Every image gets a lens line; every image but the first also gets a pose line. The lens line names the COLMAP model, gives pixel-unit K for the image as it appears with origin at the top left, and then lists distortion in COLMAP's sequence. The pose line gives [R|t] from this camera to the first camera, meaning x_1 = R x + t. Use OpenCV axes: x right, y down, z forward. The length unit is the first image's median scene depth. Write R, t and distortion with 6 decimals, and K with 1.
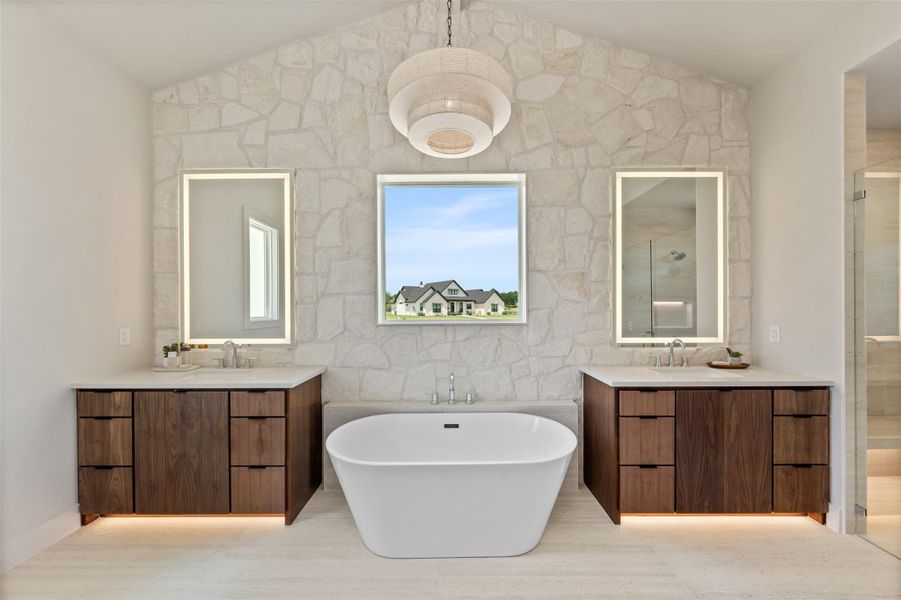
lens RADIAL K [[303.5, 0, 451.8], [0, 303.5, 304.7], [0, 0, 1]] dist [-0.001069, -0.000069]
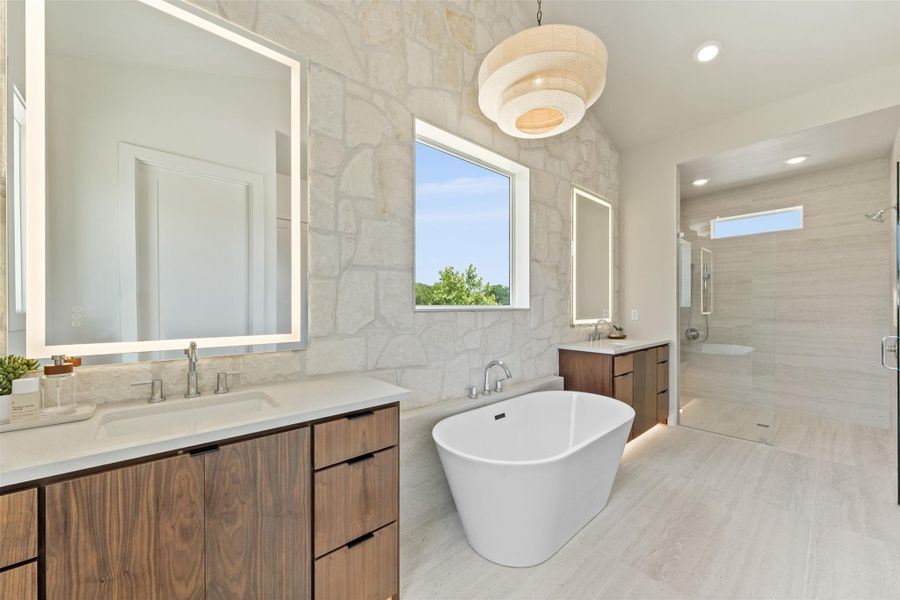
lens RADIAL K [[332.5, 0, 450.0], [0, 332.5, 300.0], [0, 0, 1]] dist [0.000280, 0.000042]
pose [[0.757355, 0.017381, 0.652772, -0.739970], [-0.014707, 0.999846, -0.009559, 0.046591], [-0.652838, -0.002361, 0.757494, 0.296445]]
